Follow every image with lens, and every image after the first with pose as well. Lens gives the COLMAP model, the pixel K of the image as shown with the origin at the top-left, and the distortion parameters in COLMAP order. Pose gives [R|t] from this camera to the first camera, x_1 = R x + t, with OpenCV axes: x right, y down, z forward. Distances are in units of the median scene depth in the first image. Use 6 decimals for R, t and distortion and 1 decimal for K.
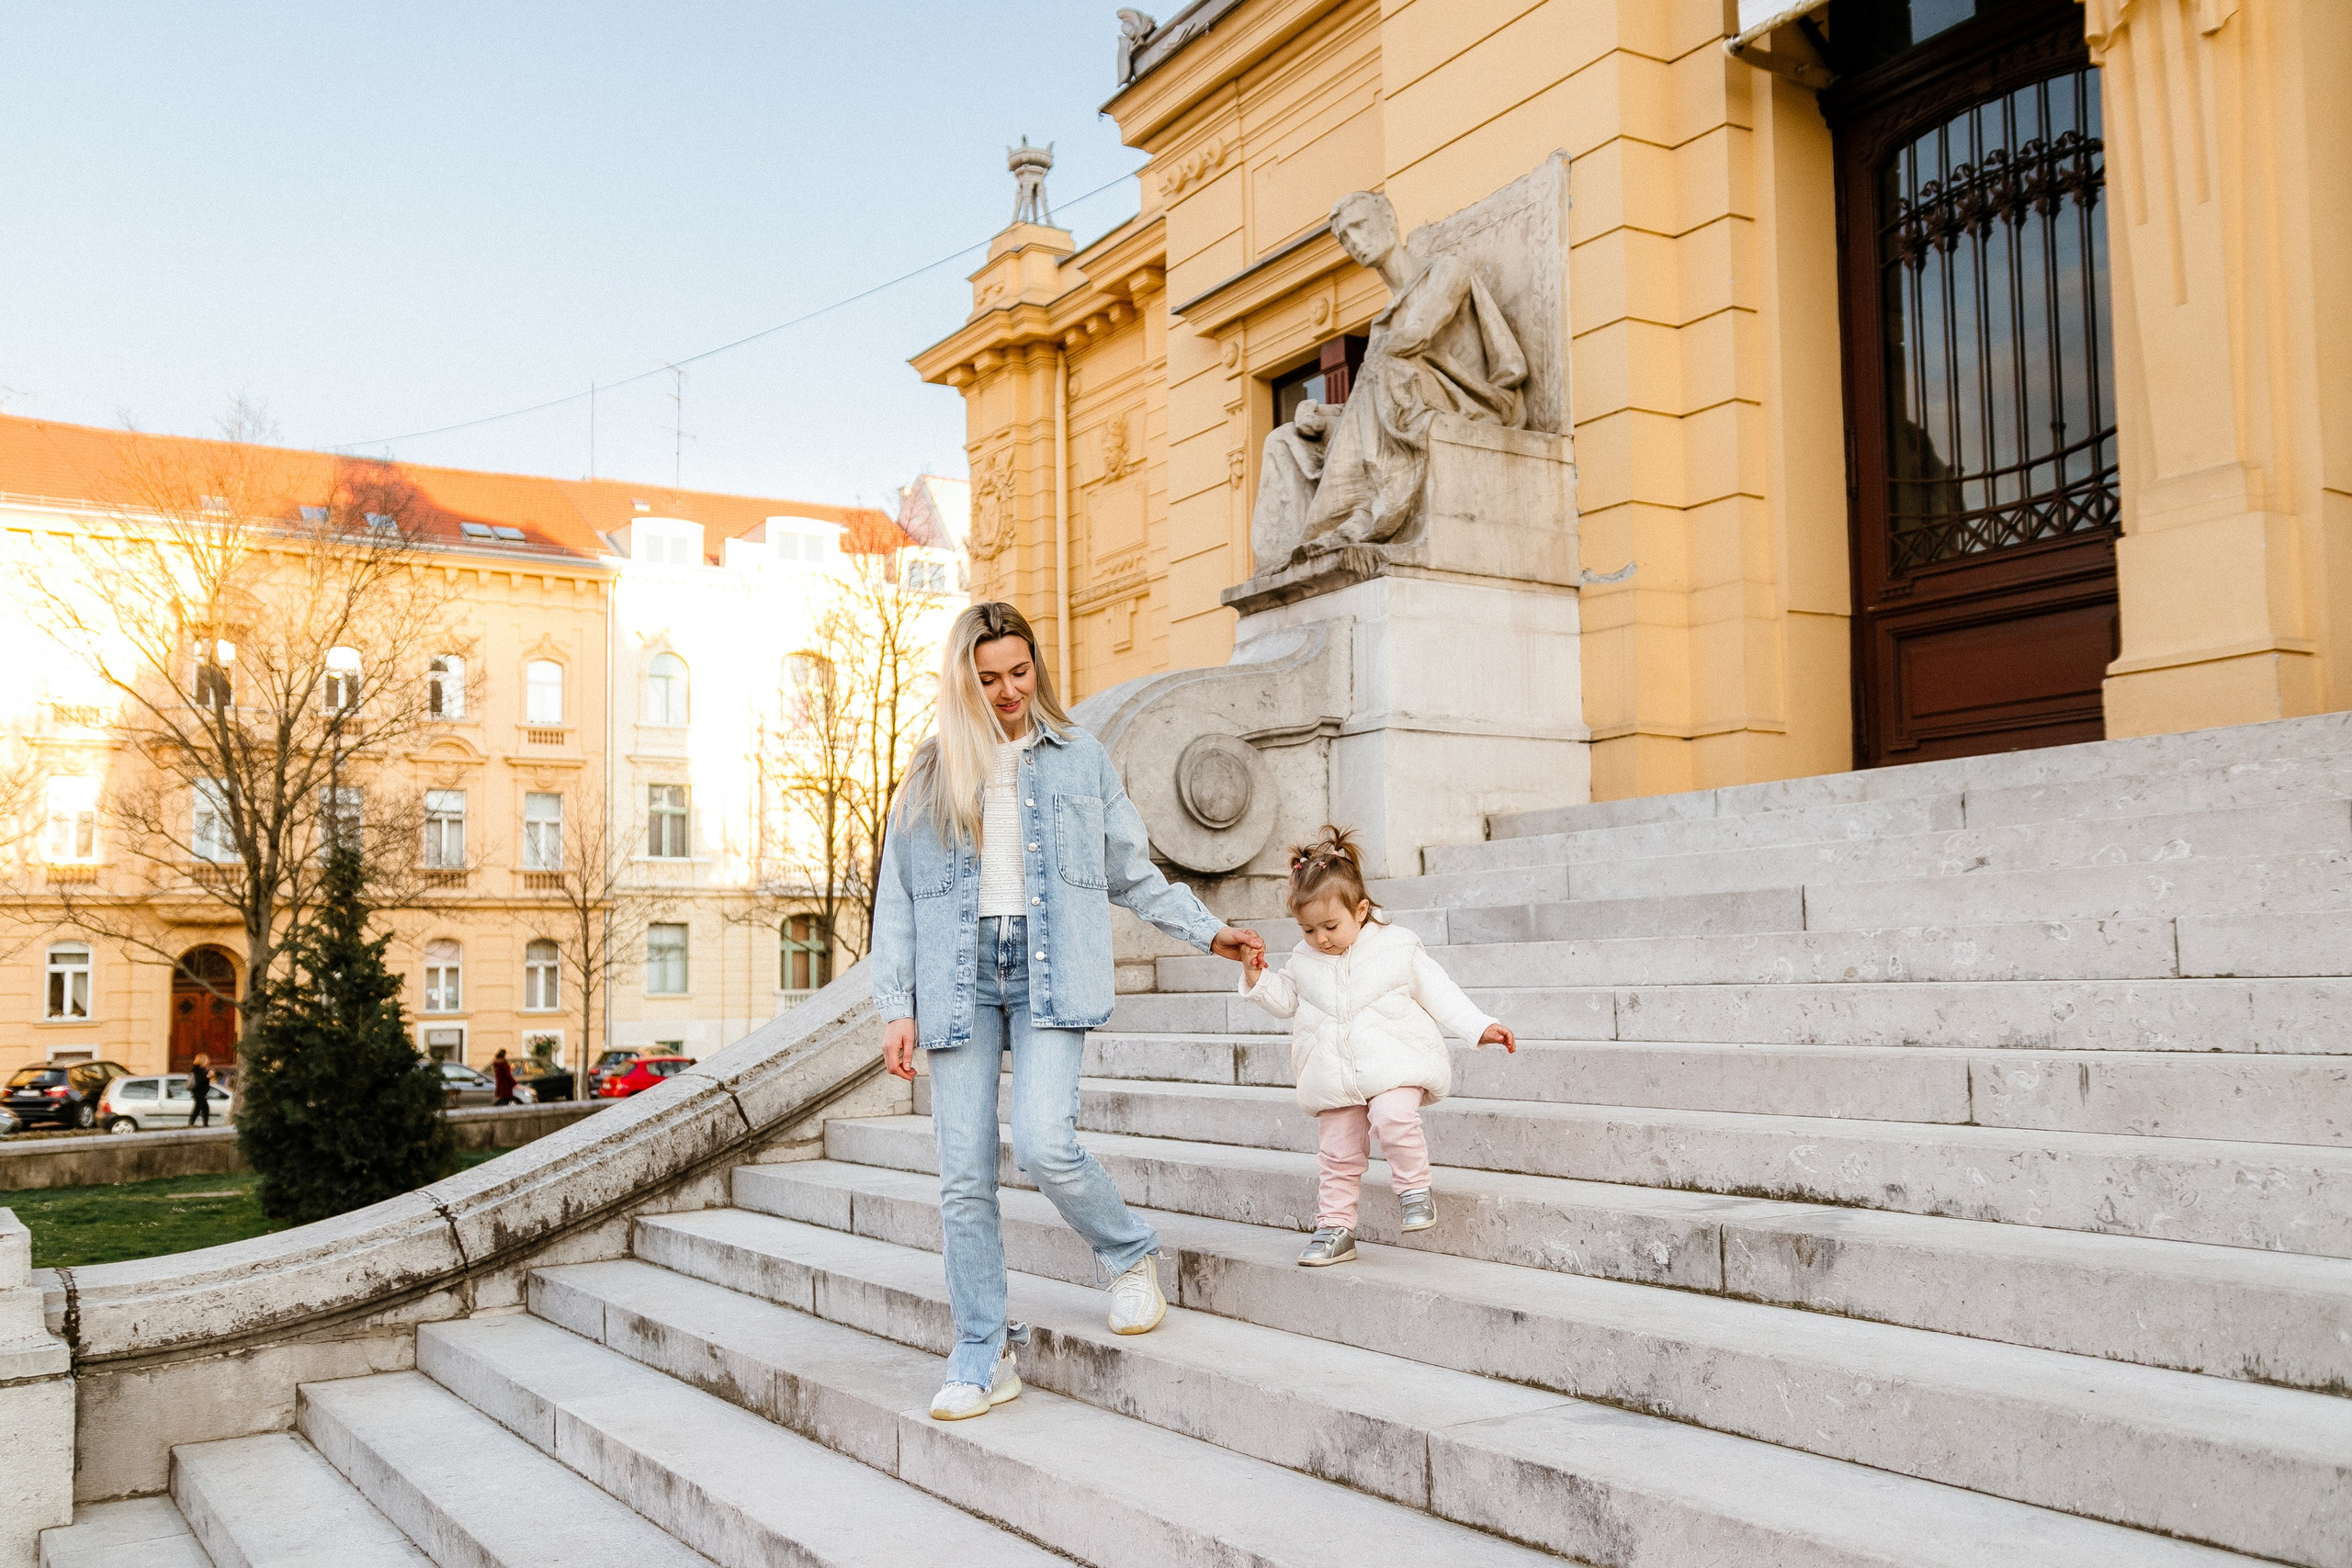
lens RADIAL K [[2091.9, 0, 1165.7], [0, 2091.9, 812.2], [0, 0, 1]] dist [0.049639, -0.013592]
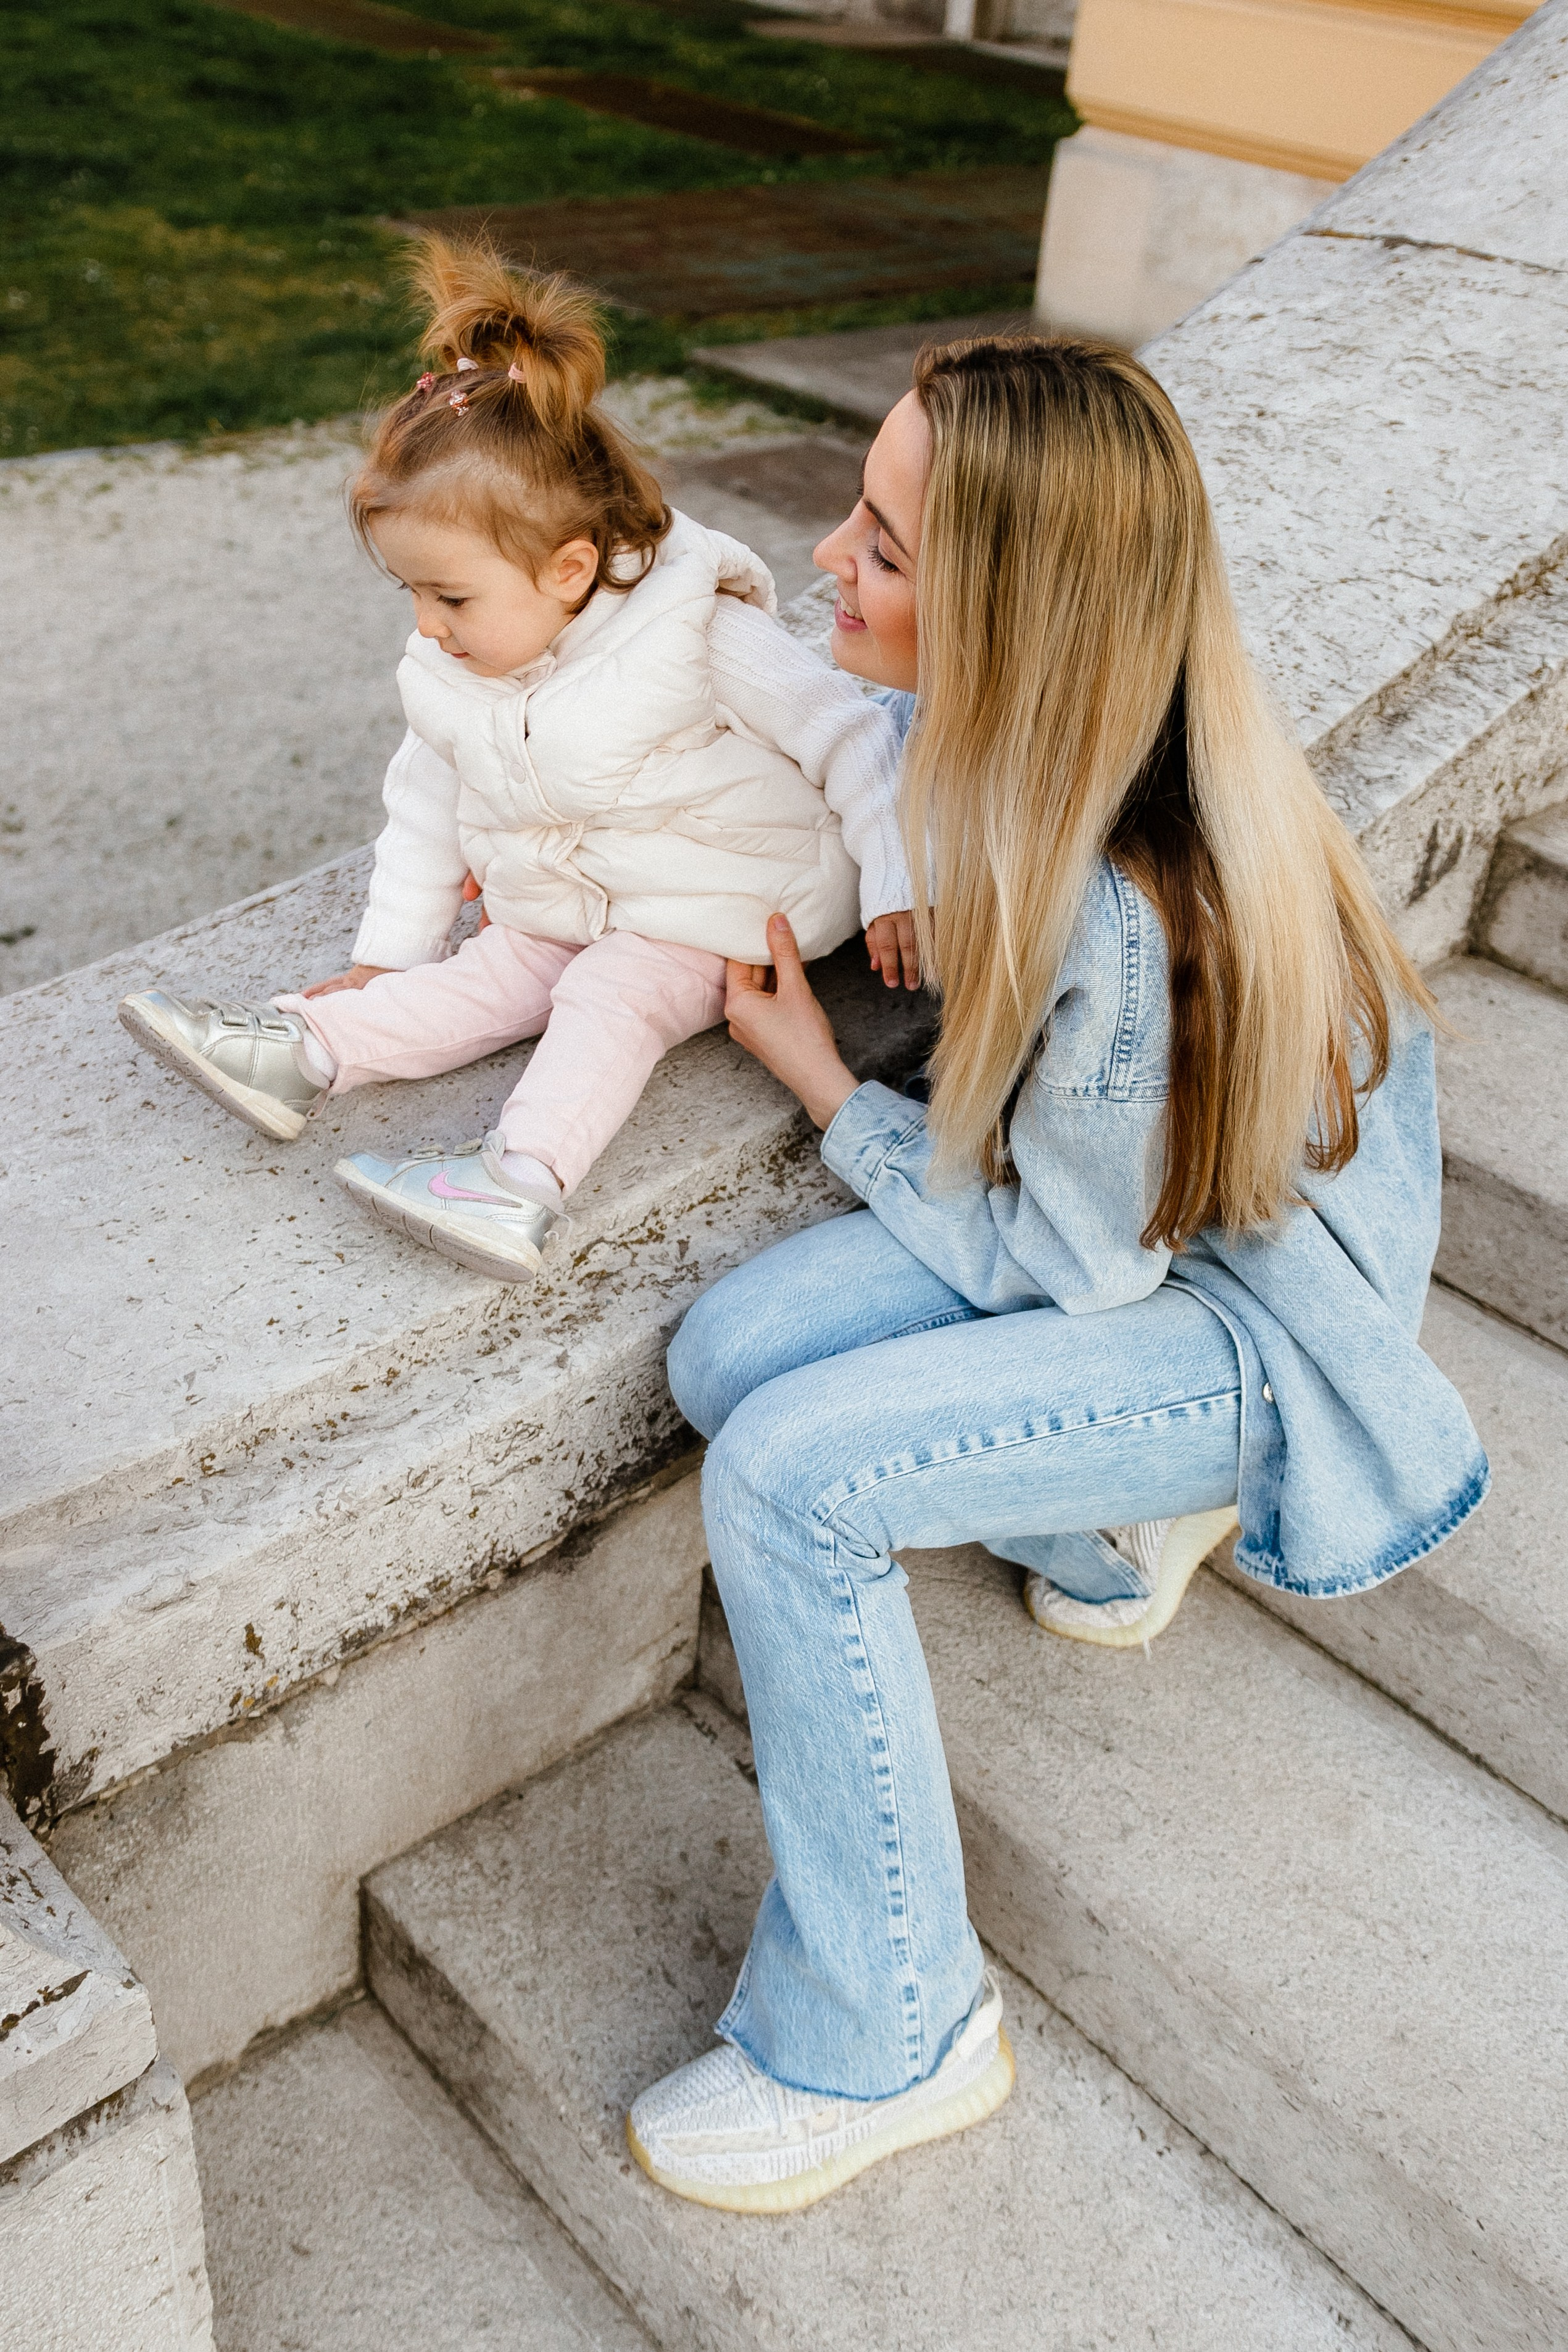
lens RADIAL K [[2227.6, 0, 763.3], [0, 2227.6, 1192.3], [0, 0, 1]] dist [0.041919, 0.000000]
pose [[0.977823, -0.018849, 0.208584, -0.342012], [-0.115781, 0.781263, 0.613370, 0.038464], [-0.174520, -0.623917, 0.761754, 0.596163]]
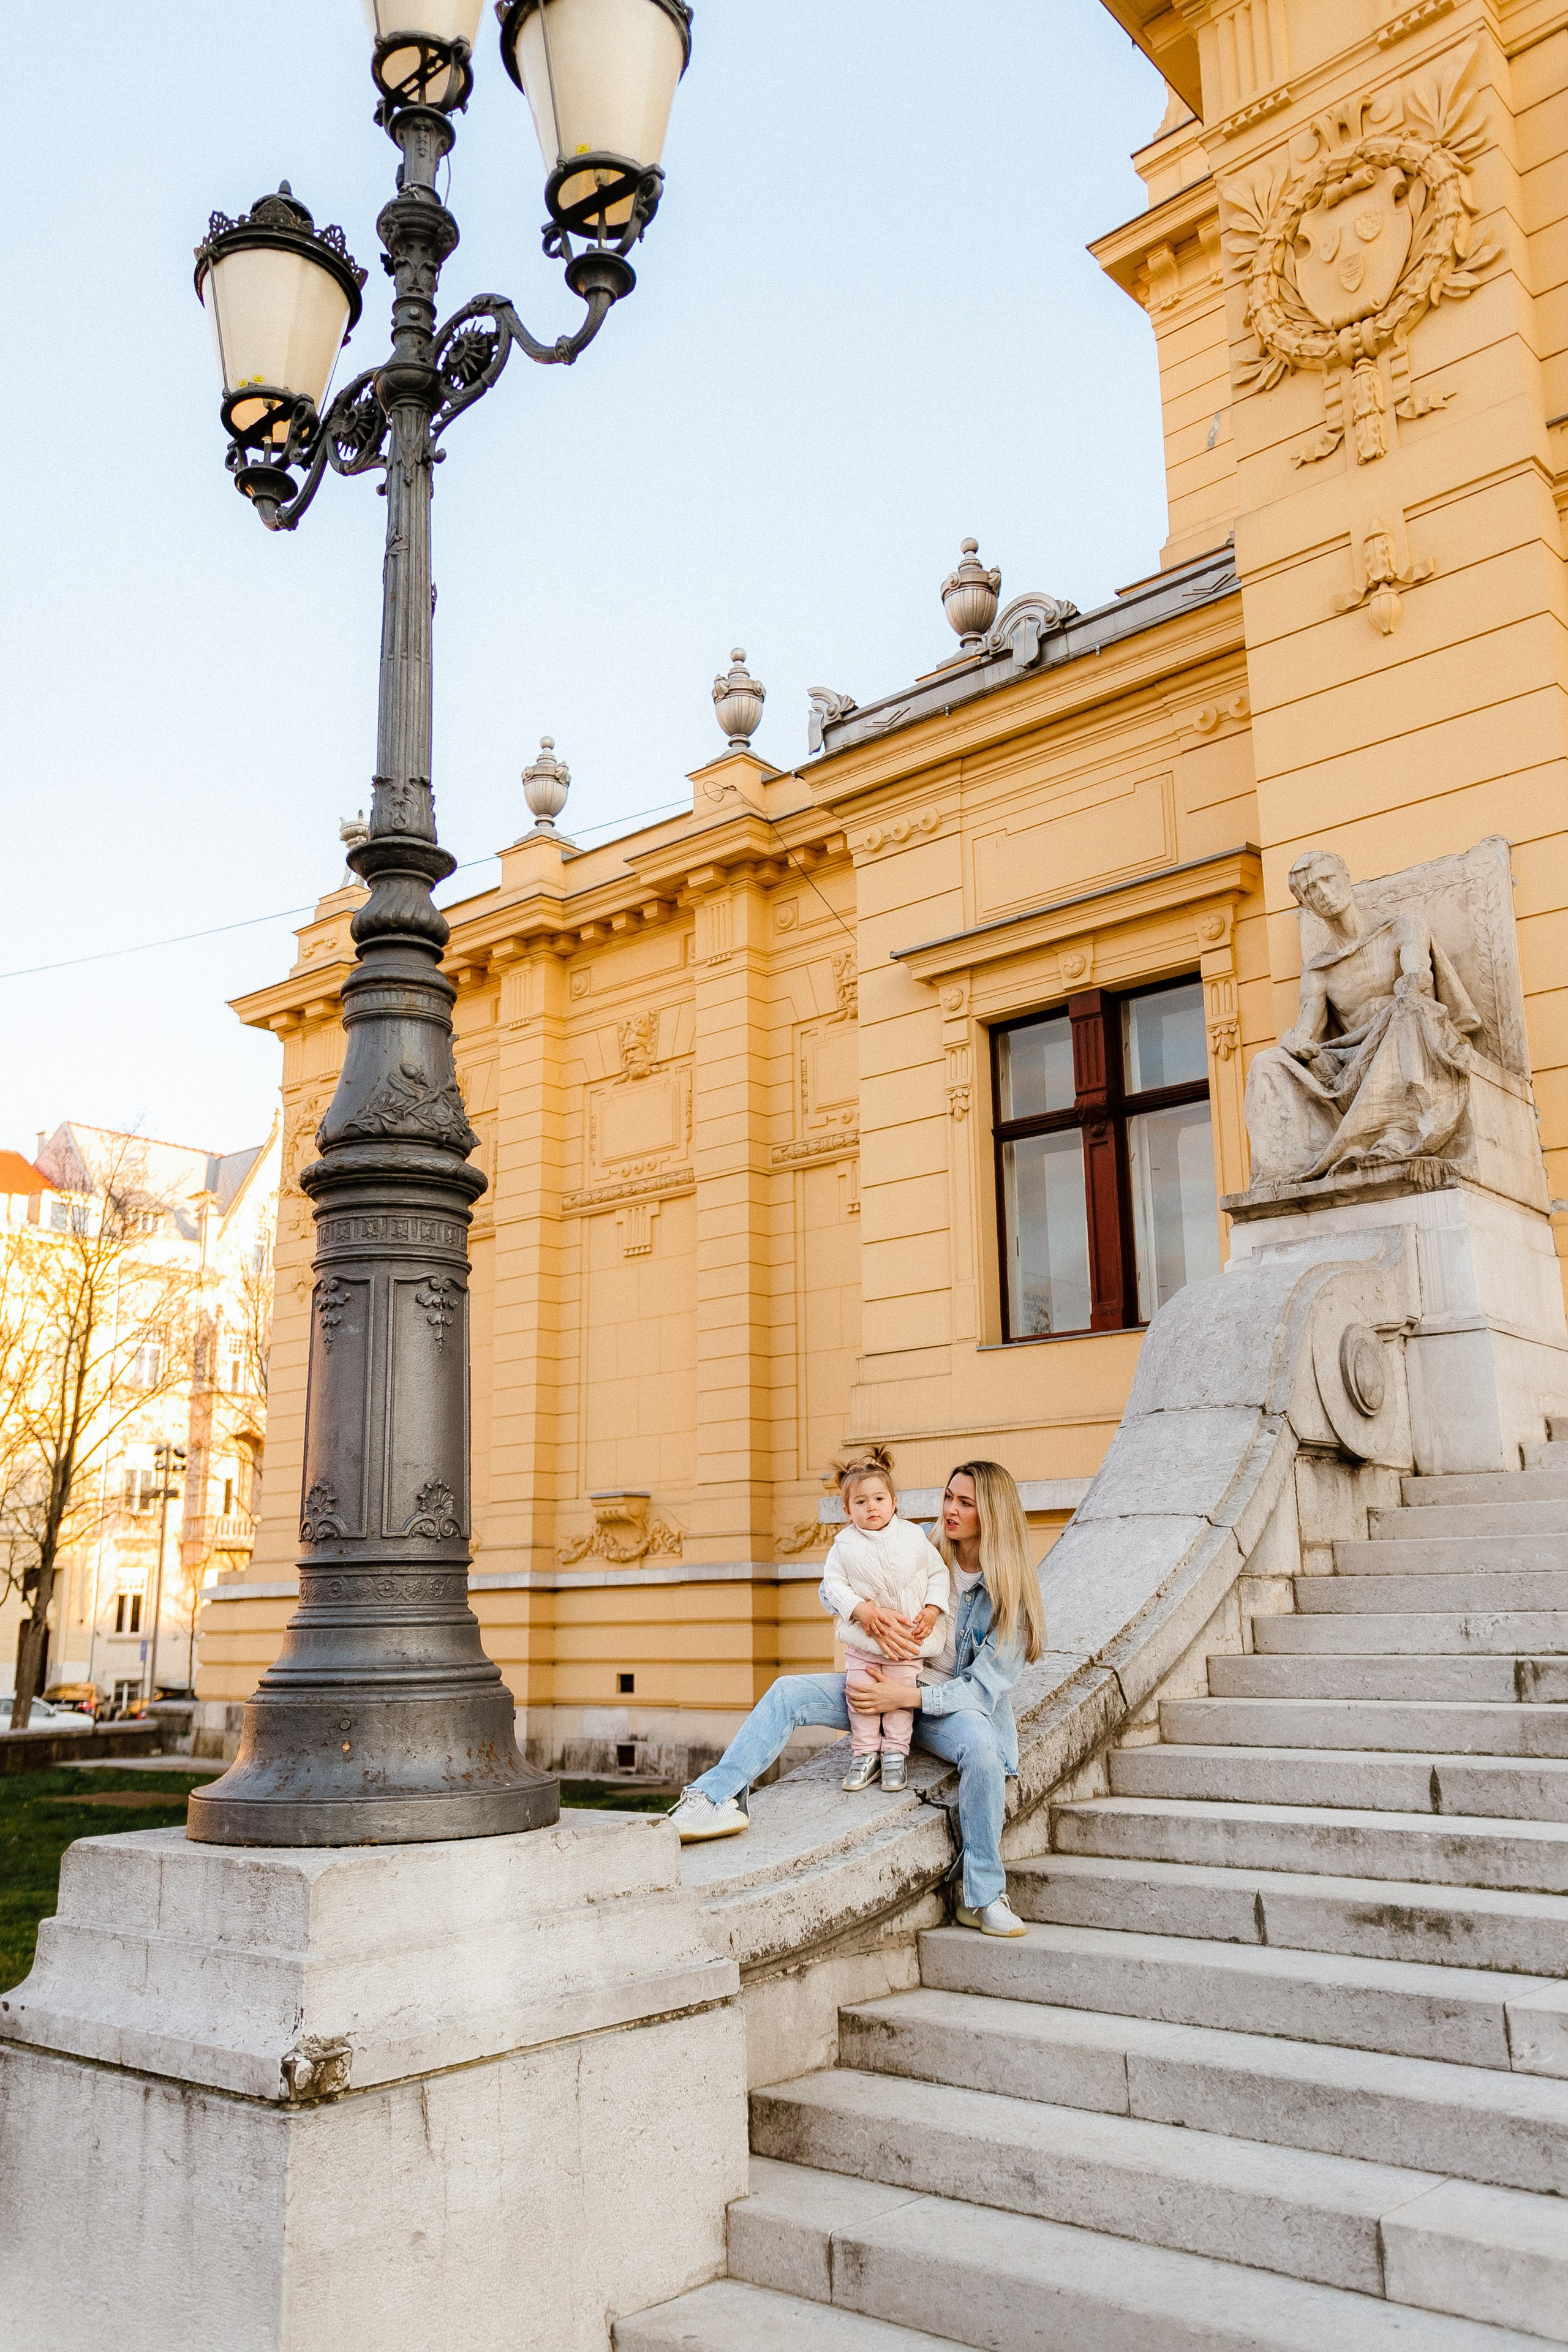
lens RADIAL K [[1907.5, 0, 762.1], [0, 1907.5, 1165.0], [0, 0, 1]] dist [0.031027, 0.007997]
pose [[0.956475, 0.077207, 0.281415, -0.503974], [-0.030742, 0.985658, -0.165933, 0.048681], [-0.290190, 0.150059, 0.945131, 0.170746]]
